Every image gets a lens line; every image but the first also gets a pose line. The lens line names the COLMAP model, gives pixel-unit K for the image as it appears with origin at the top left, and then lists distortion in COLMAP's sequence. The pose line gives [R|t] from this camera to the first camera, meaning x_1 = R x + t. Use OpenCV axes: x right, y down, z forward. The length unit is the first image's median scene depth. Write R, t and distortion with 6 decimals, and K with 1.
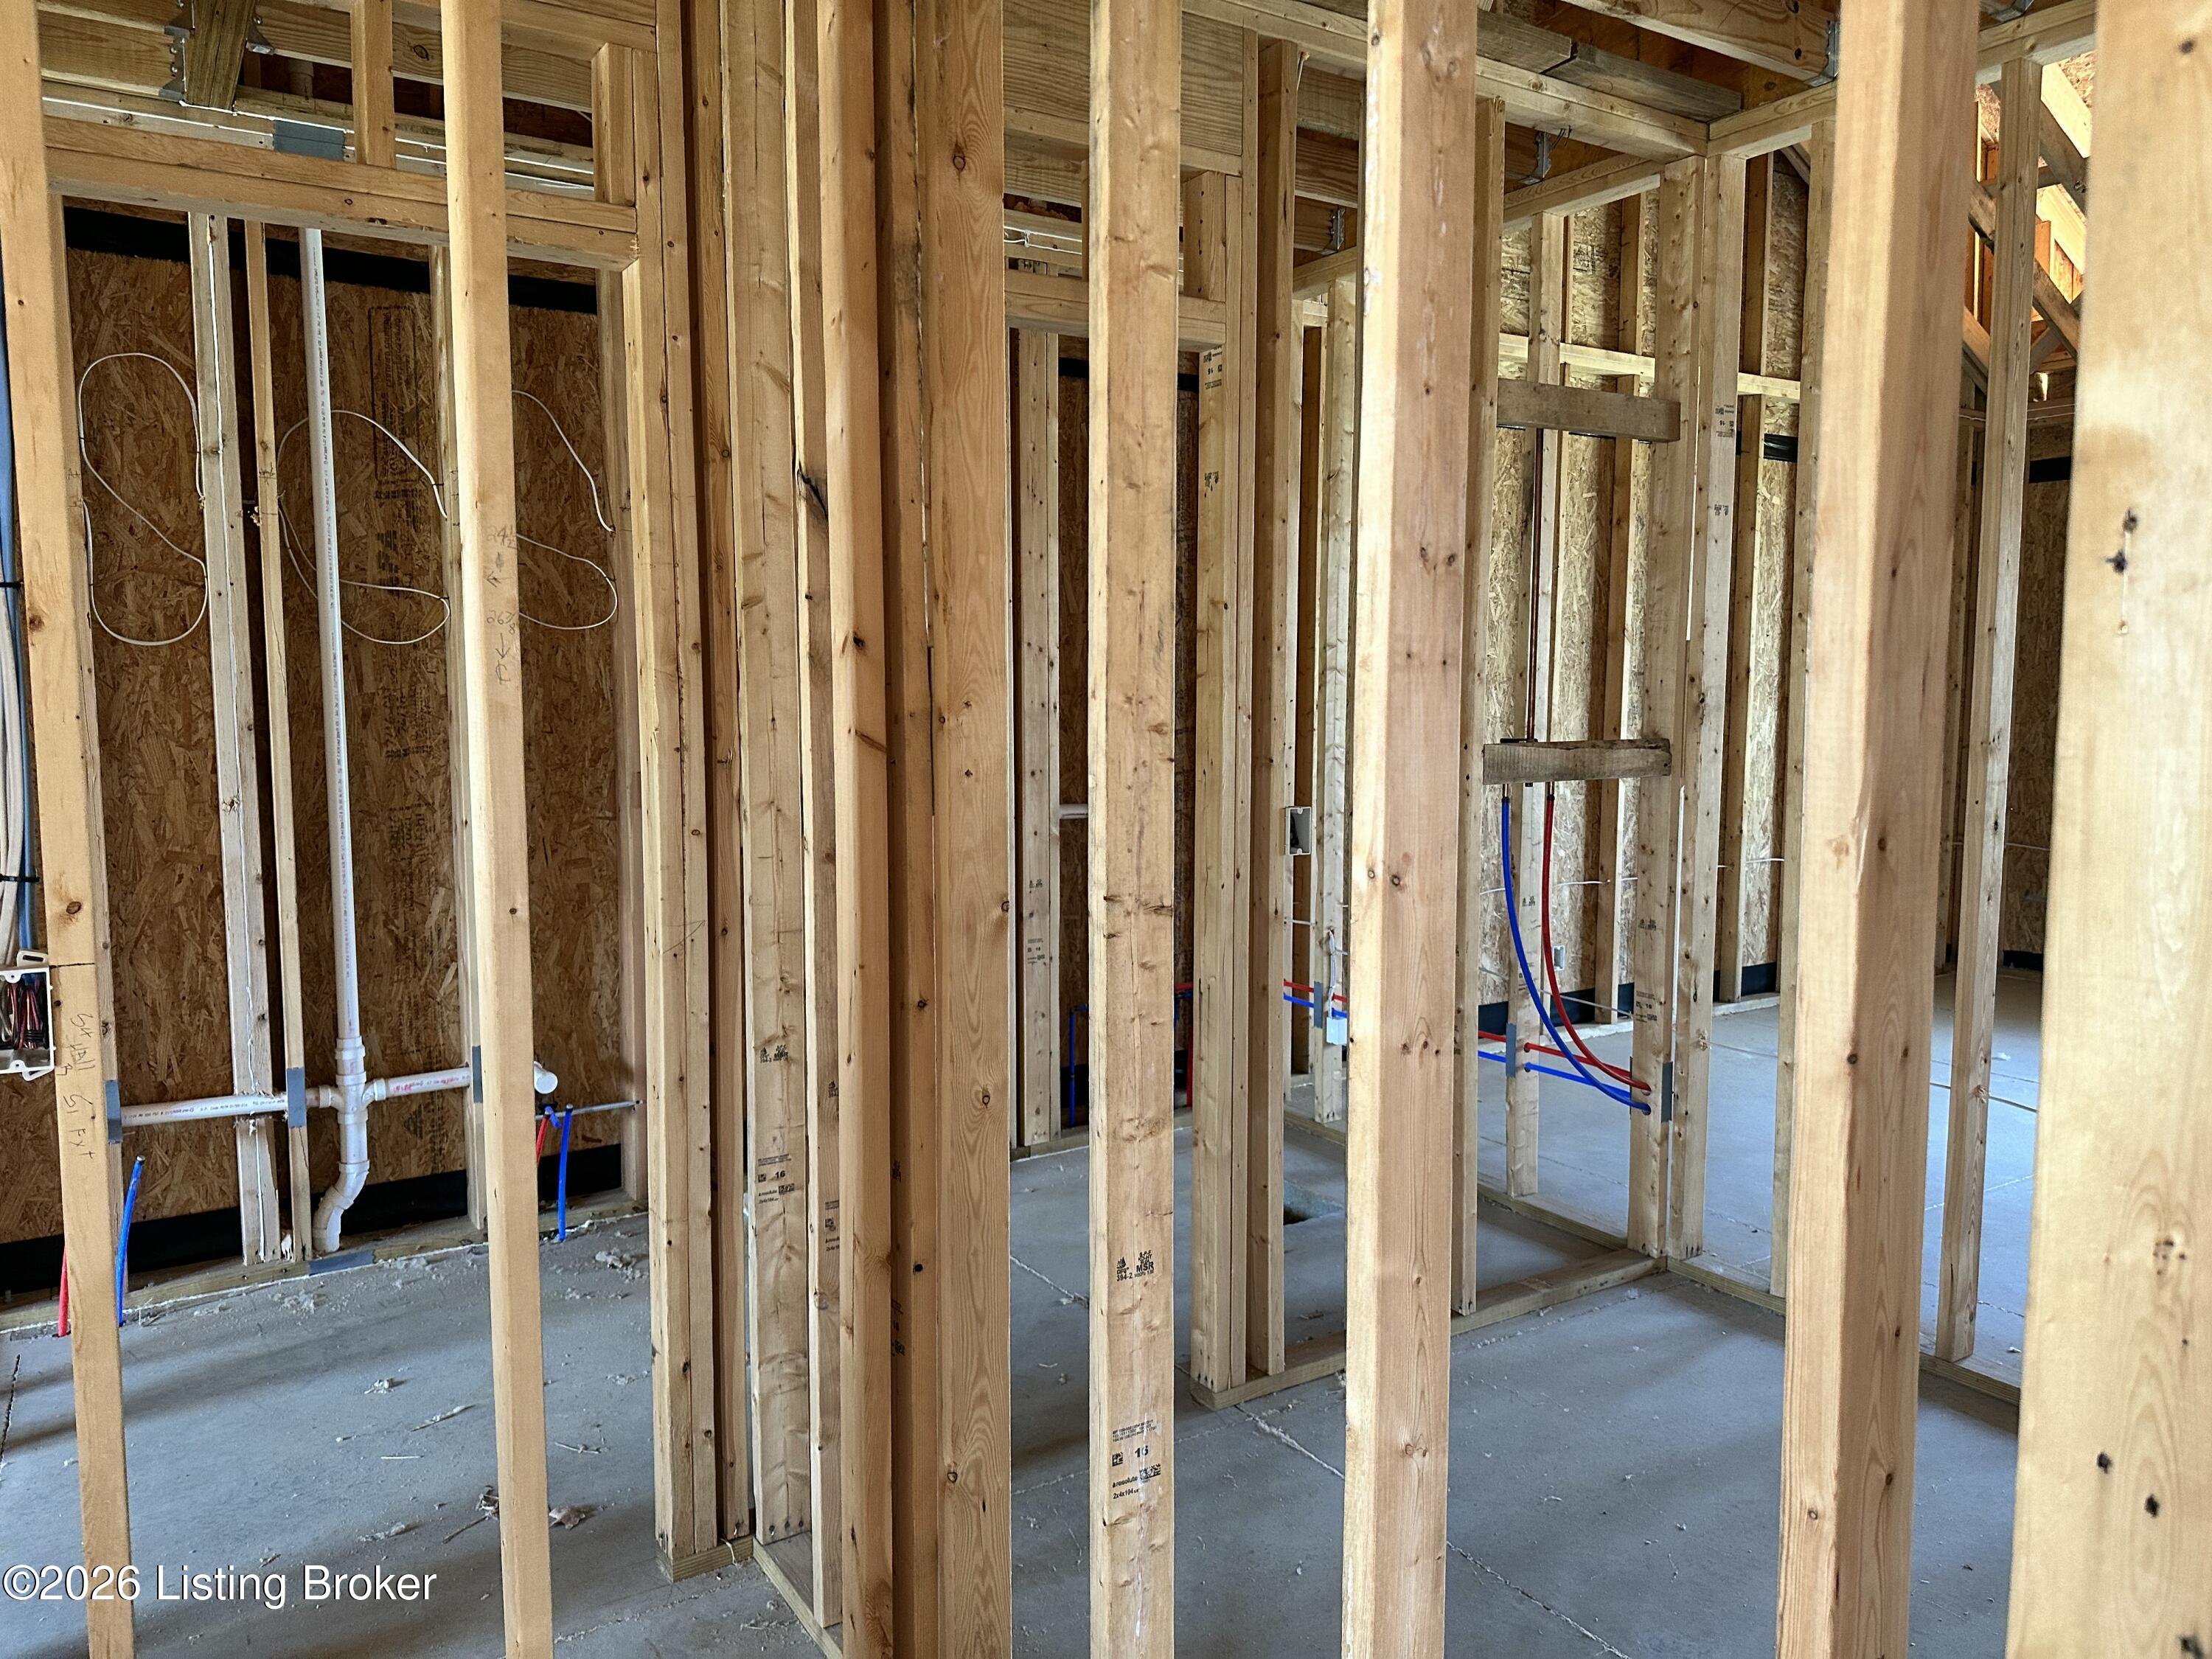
lens RADIAL K [[1549.8, 0, 1097.5], [0, 1549.8, 811.1], [0, 0, 1]] dist [0.039256, -0.046140]
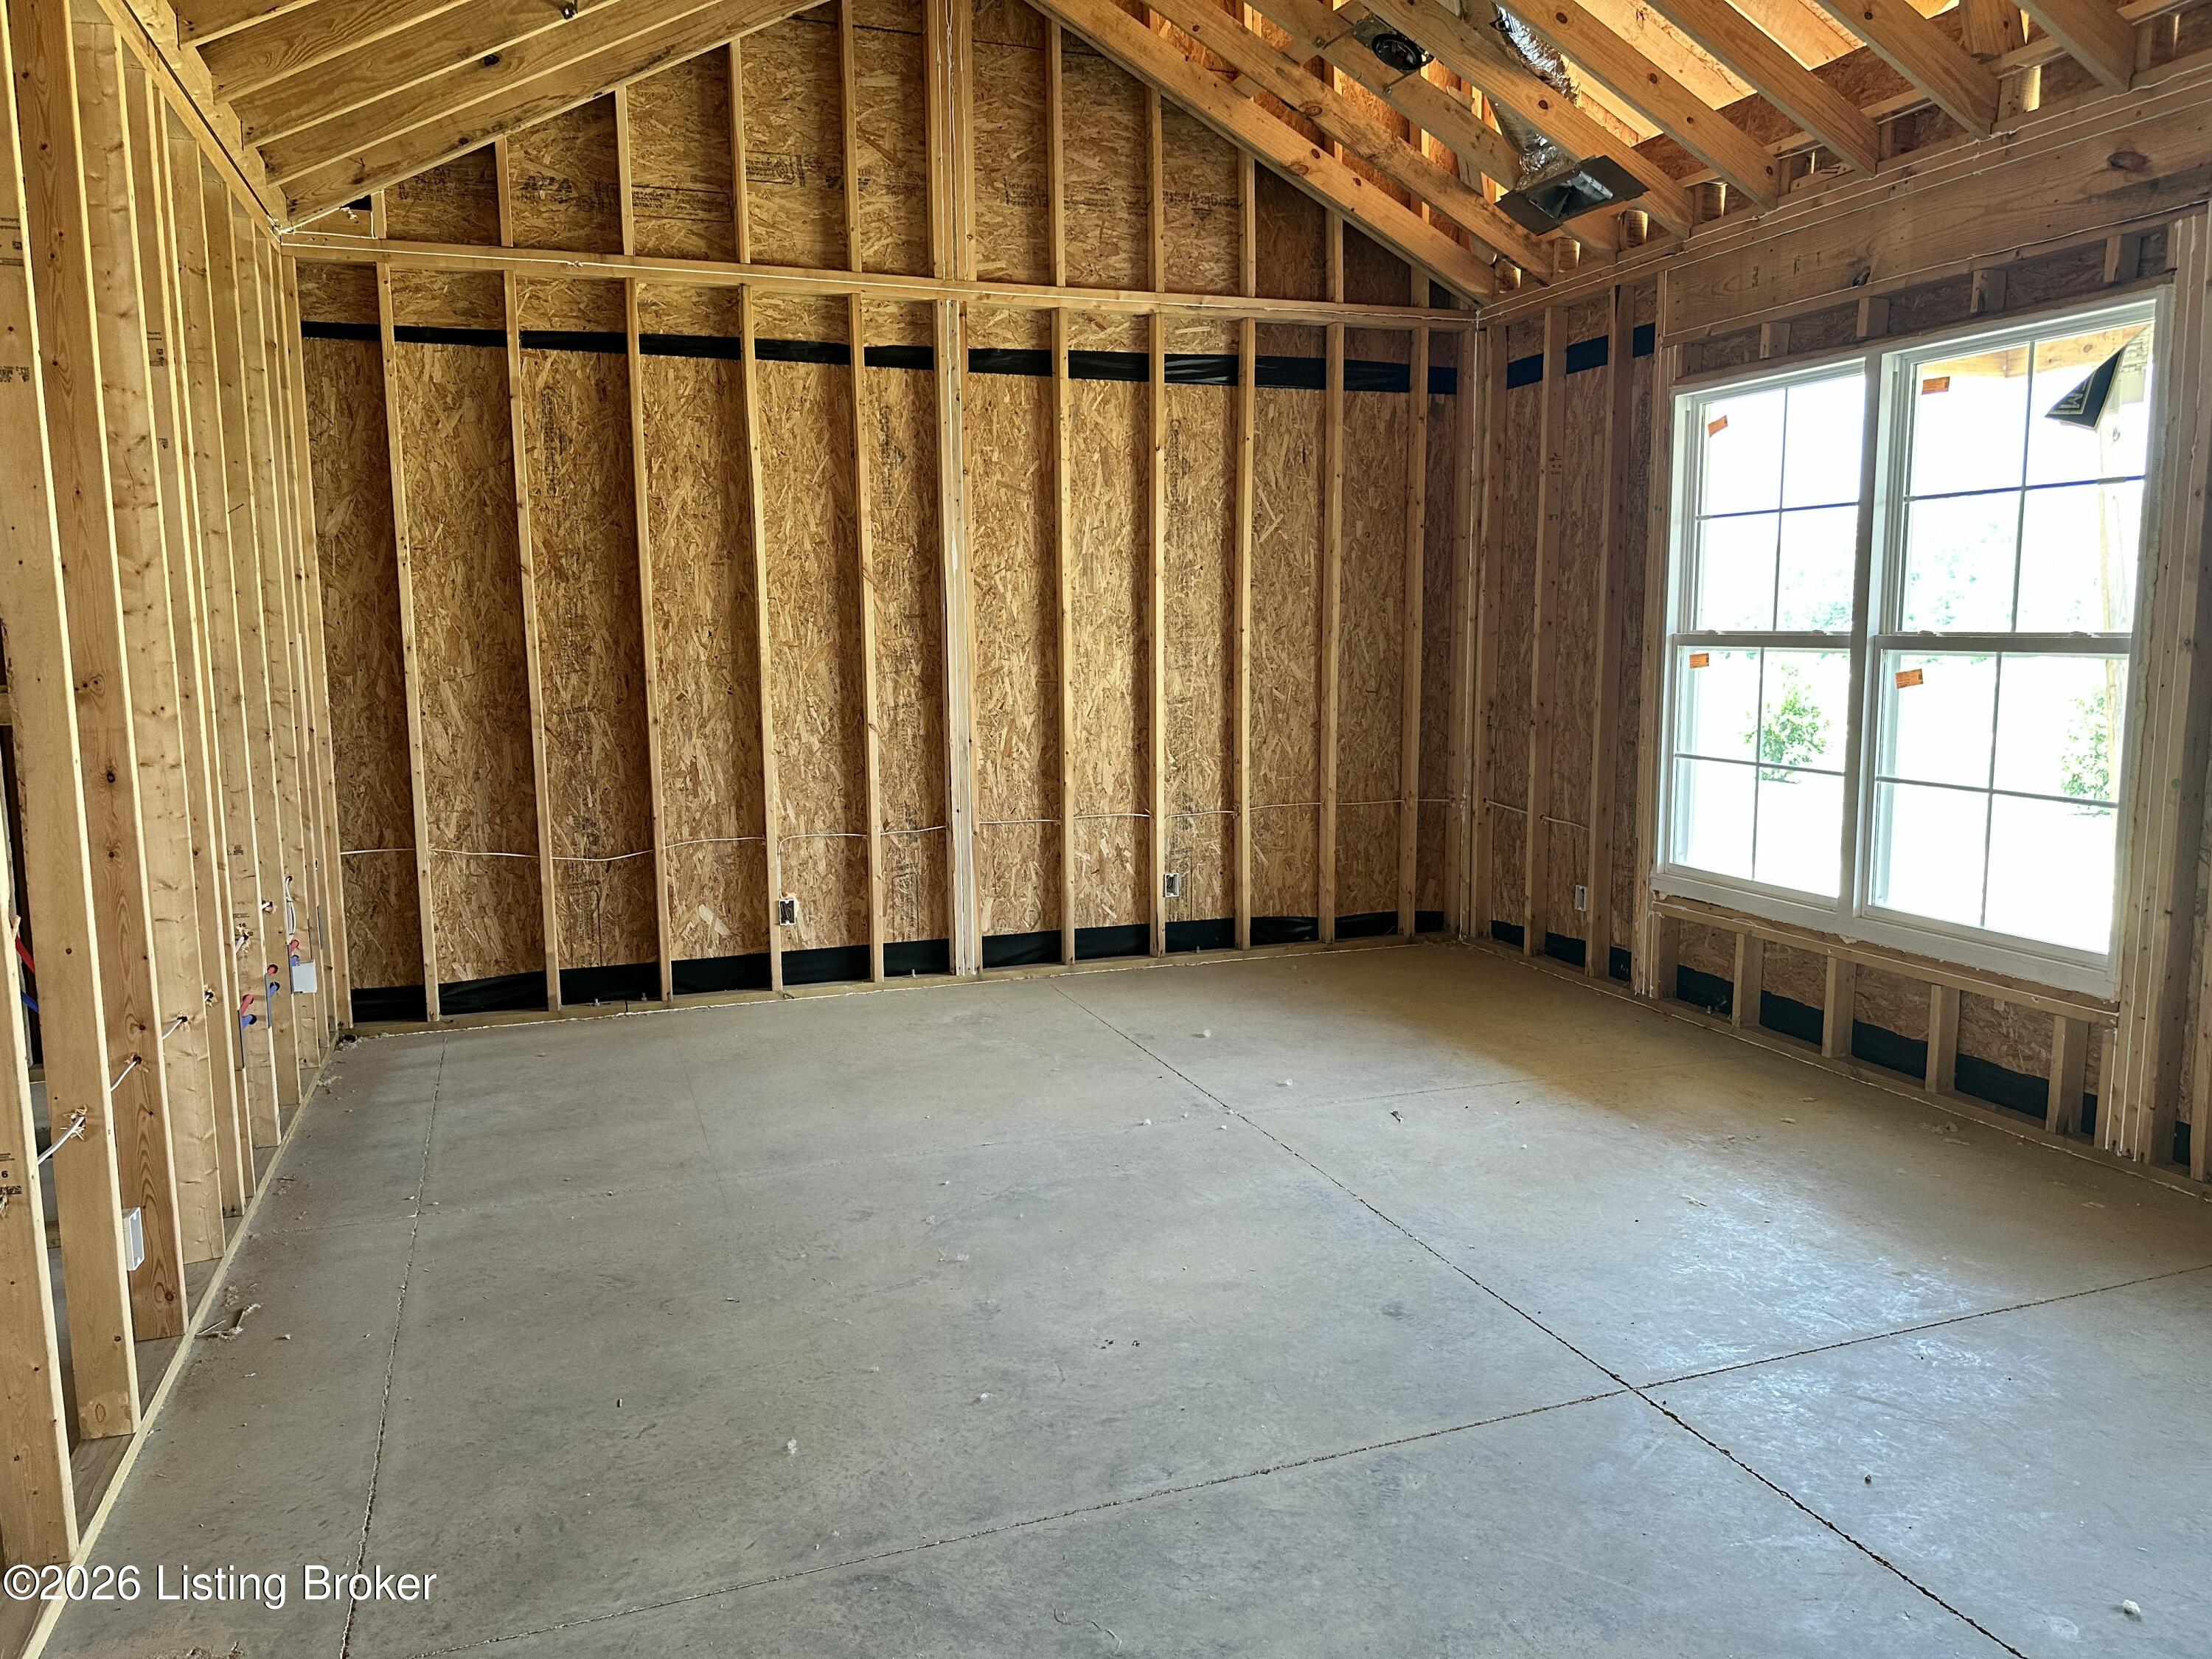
lens RADIAL K [[1549.8, 0, 1090.7], [0, 1549.8, 828.8], [0, 0, 1]] dist [0.039256, -0.046140]
pose [[0.975637, 0.018815, -0.218584, 0.661419], [-0.008261, 0.998760, 0.049095, -0.005894], [0.219236, -0.046094, 0.974582, 0.101248]]
